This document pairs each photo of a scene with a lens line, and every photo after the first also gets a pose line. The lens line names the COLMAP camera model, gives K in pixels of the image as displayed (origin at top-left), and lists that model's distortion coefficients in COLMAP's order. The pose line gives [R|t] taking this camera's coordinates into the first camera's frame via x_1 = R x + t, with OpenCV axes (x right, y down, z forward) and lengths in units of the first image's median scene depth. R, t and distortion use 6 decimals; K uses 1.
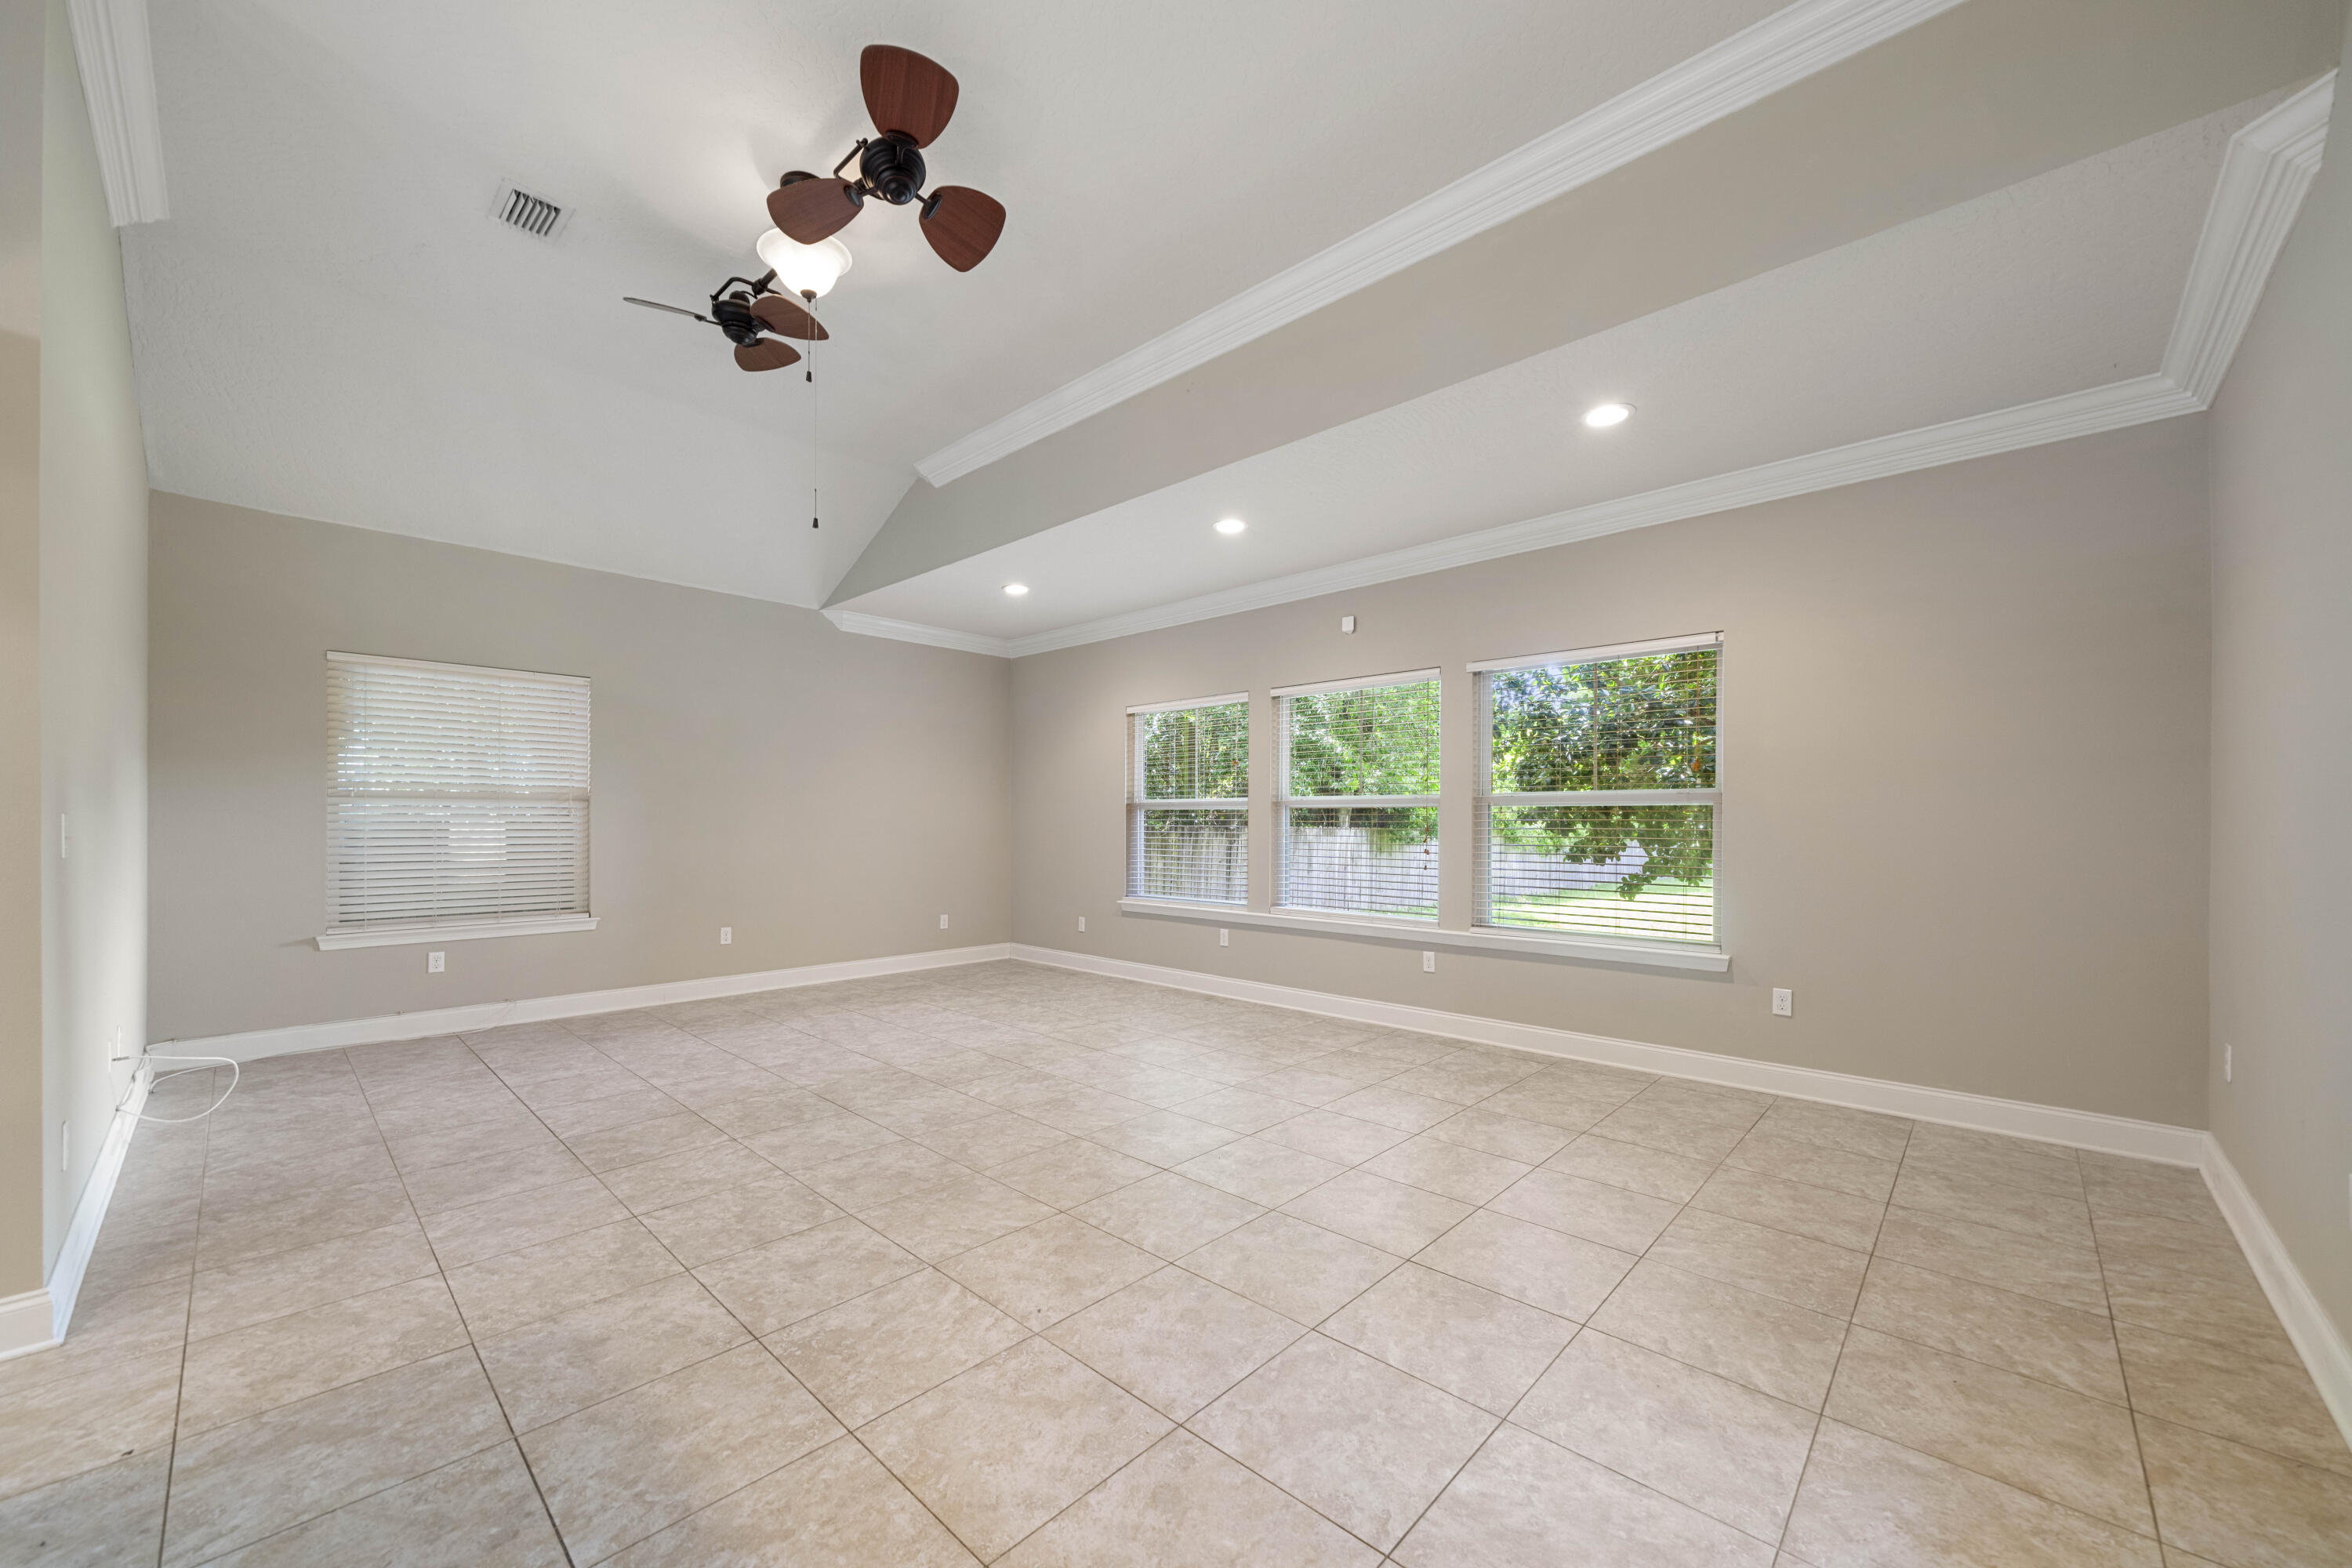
lens RADIAL K [[885.3, 0, 1171.6], [0, 885.3, 817.8], [0, 0, 1]] dist [-0.002669, -0.000192]
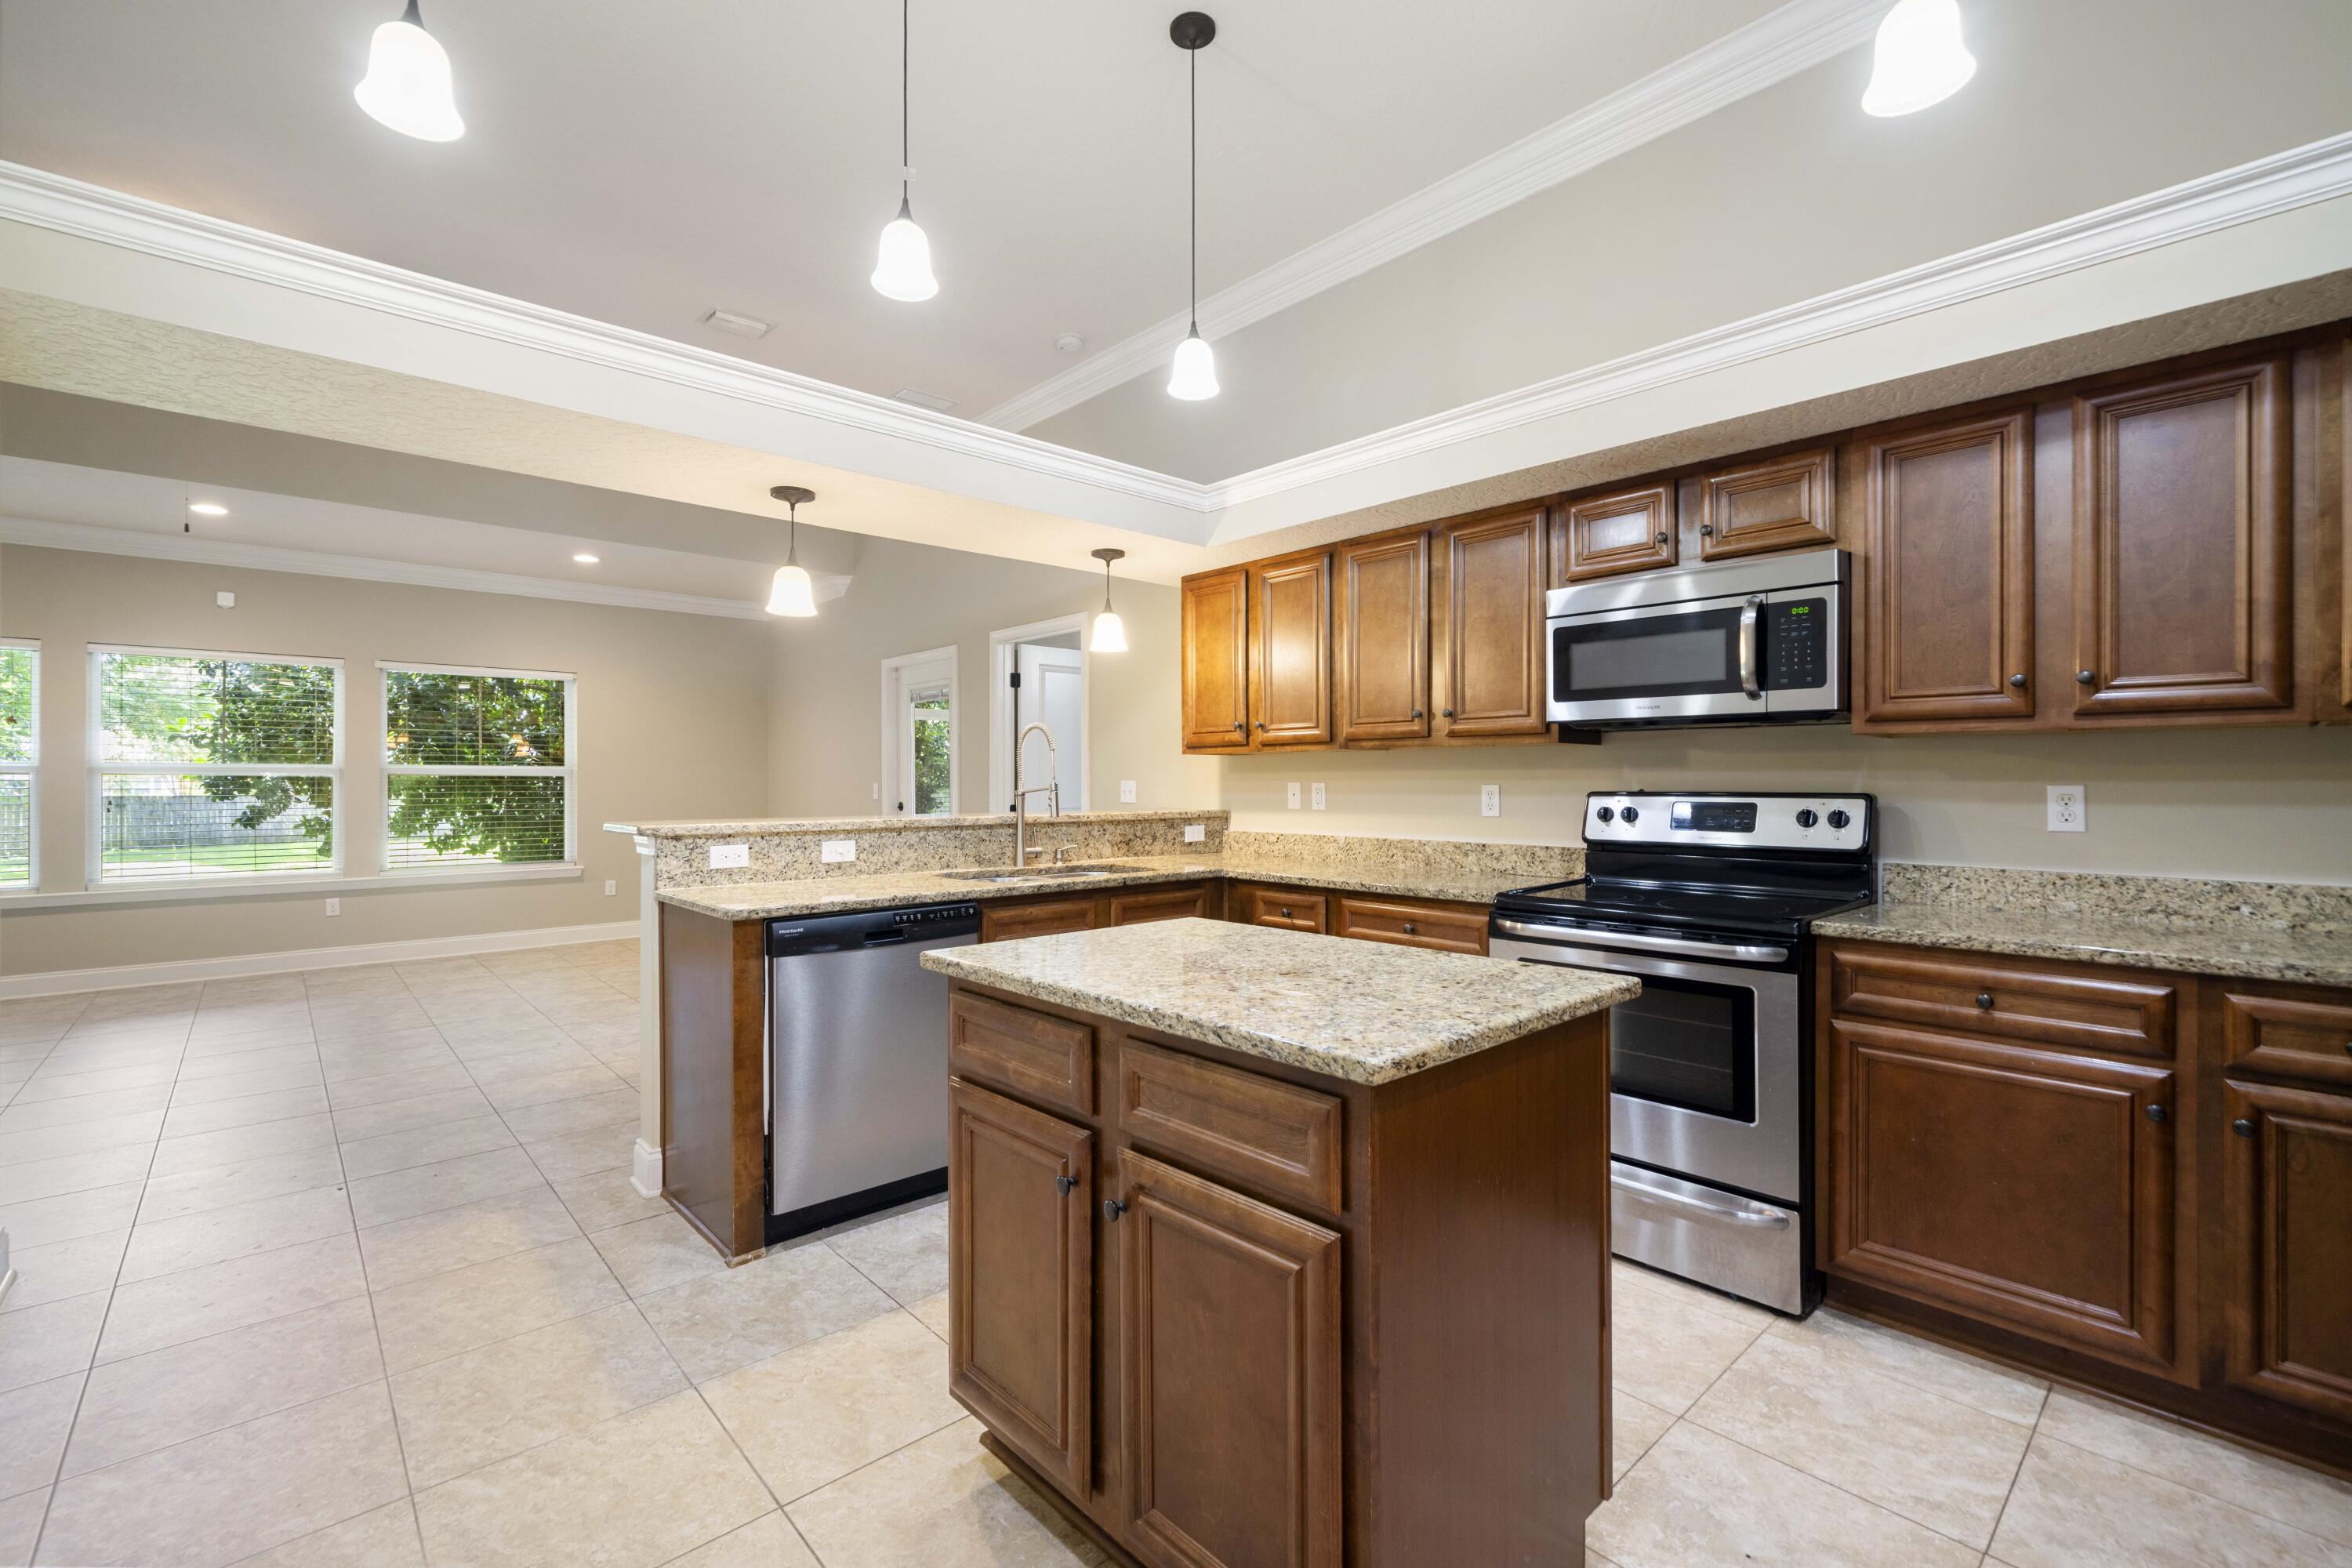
lens RADIAL K [[1007.0, 0, 1167.6], [0, 1007.0, 781.4], [0, 0, 1]] dist [-0.008450, 0.000177]
pose [[0.073944, 0.000507, 0.997262, -1.263753], [-0.003562, 0.999994, -0.000244, -0.010629], [-0.997256, -0.003534, 0.073945, -0.275943]]
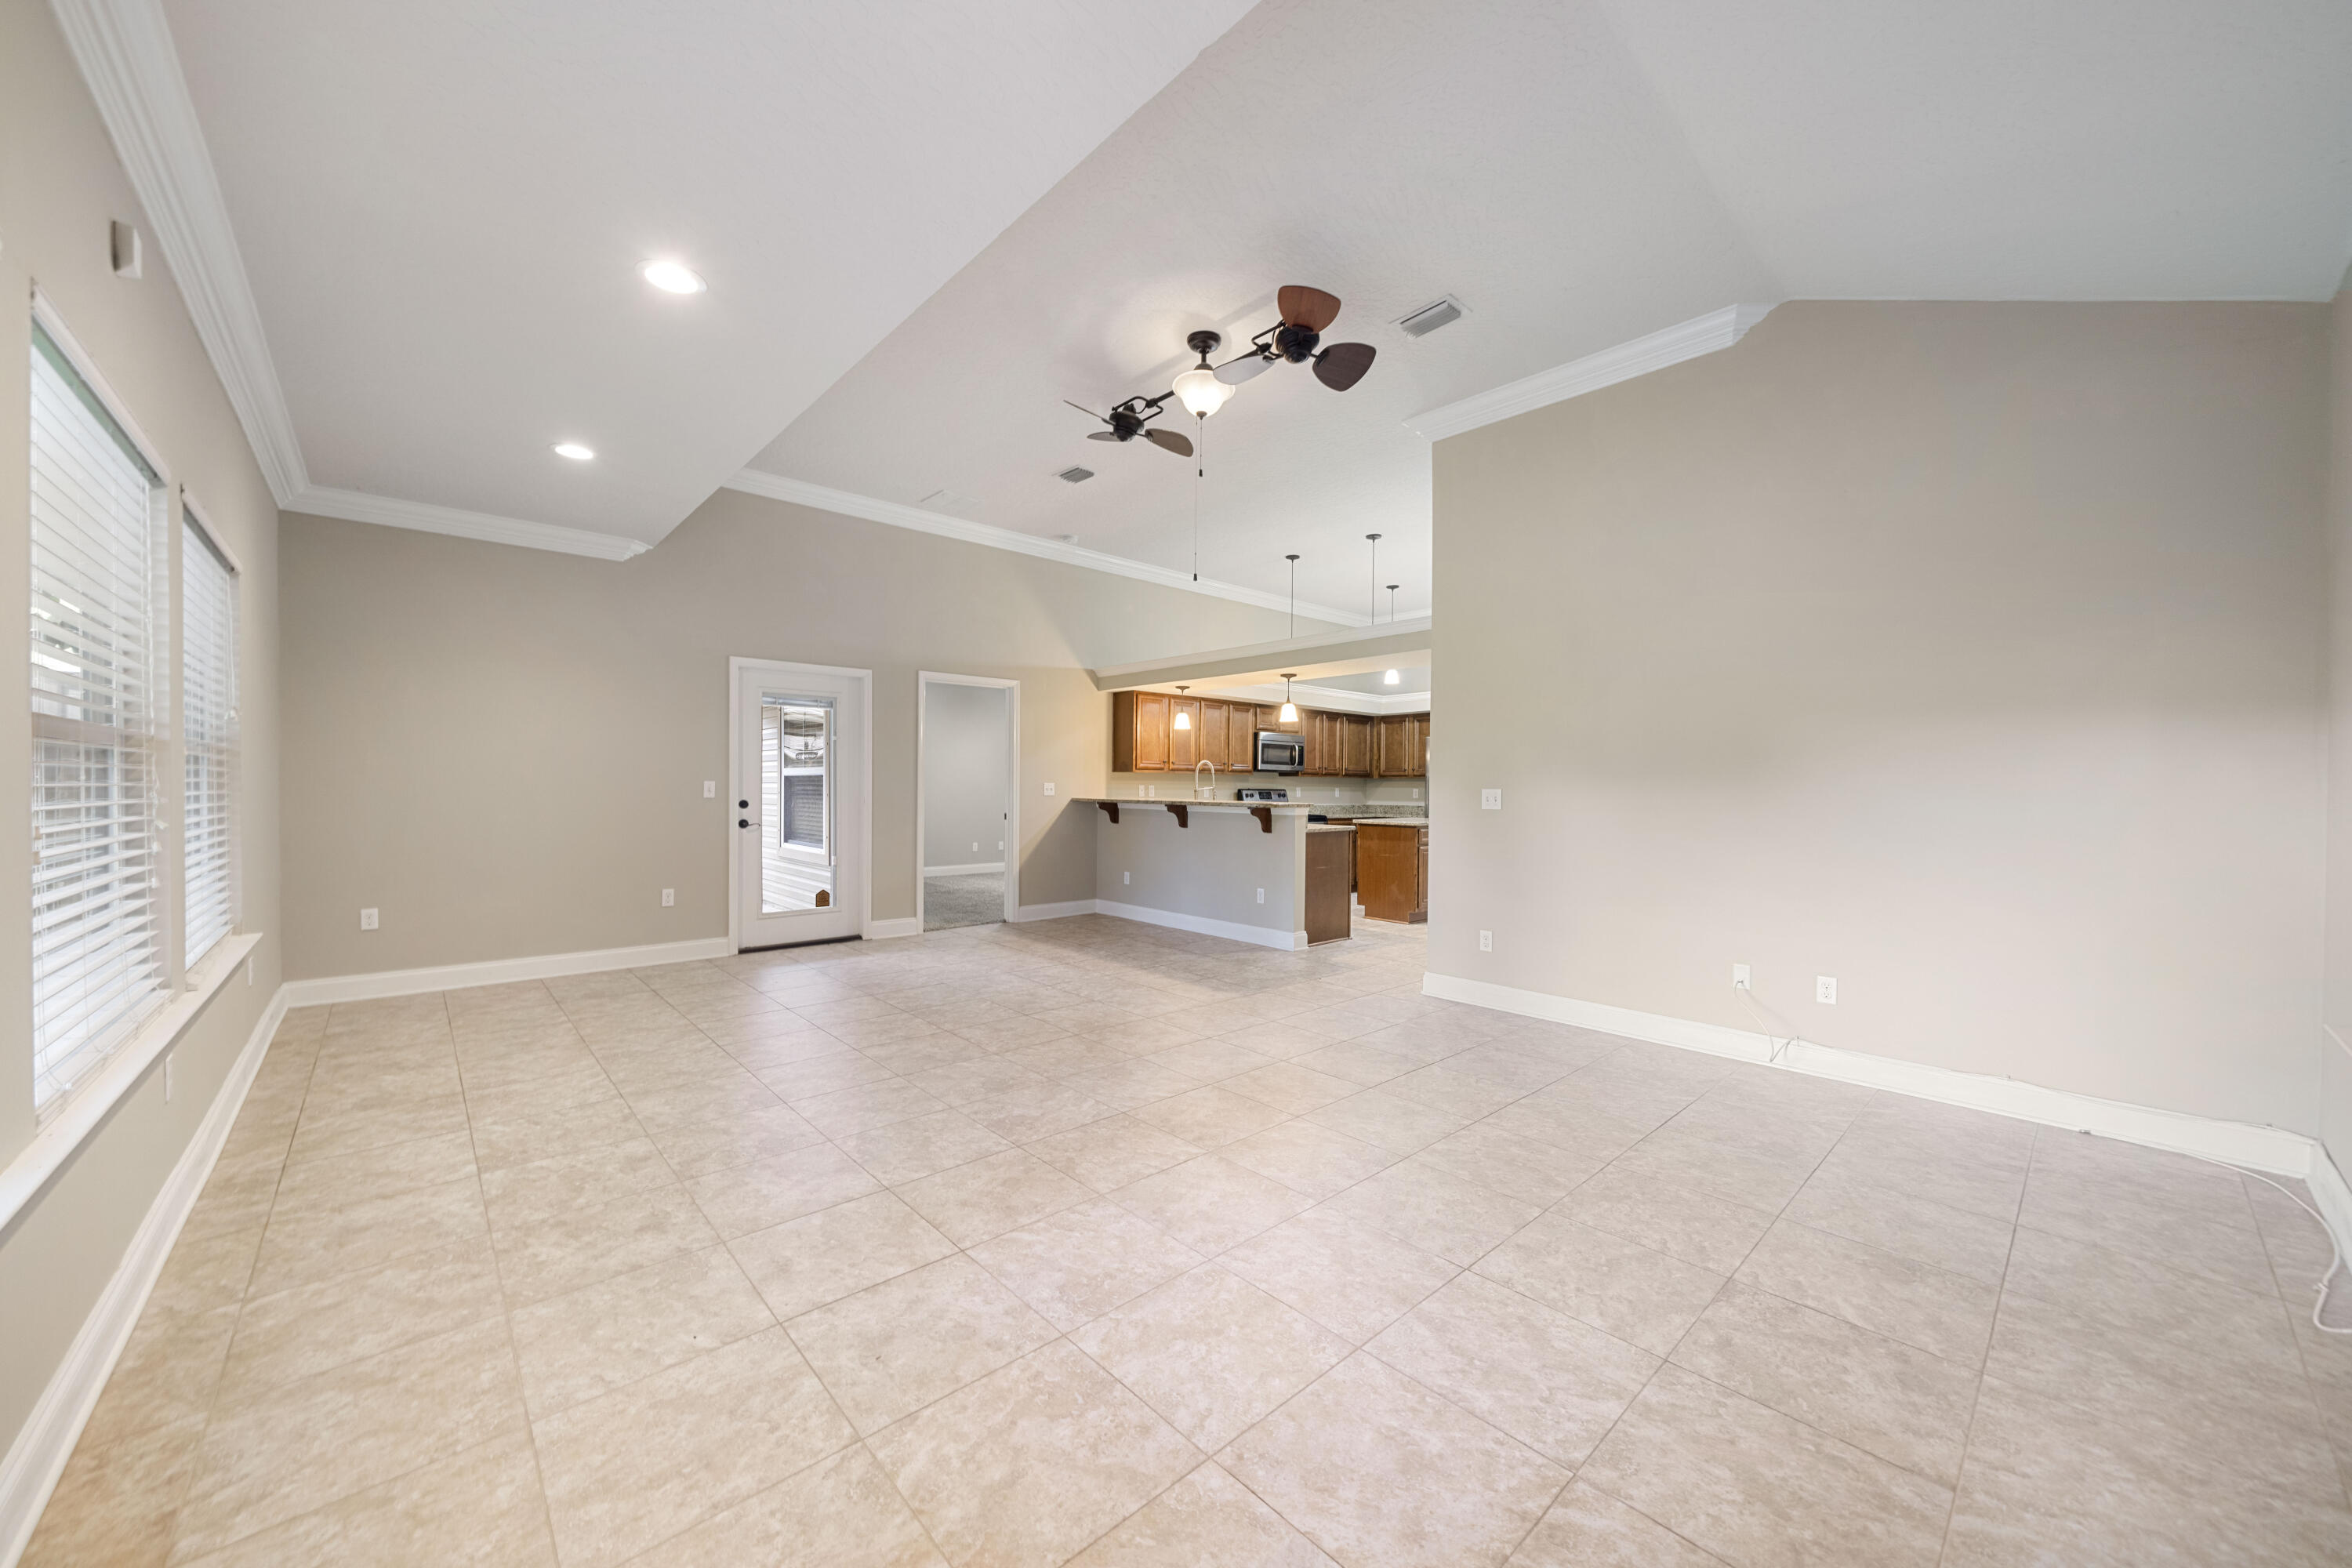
lens RADIAL K [[844.6, 0, 1171.8], [0, 844.6, 791.4], [0, 0, 1]] dist [-0.003401, 0.000176]
pose [[-0.997363, -0.010724, 0.071772, -0.367829], [-0.010649, 0.999942, 0.001436, 0.002588], [-0.071784, 0.000668, -0.997420, 1.855443]]
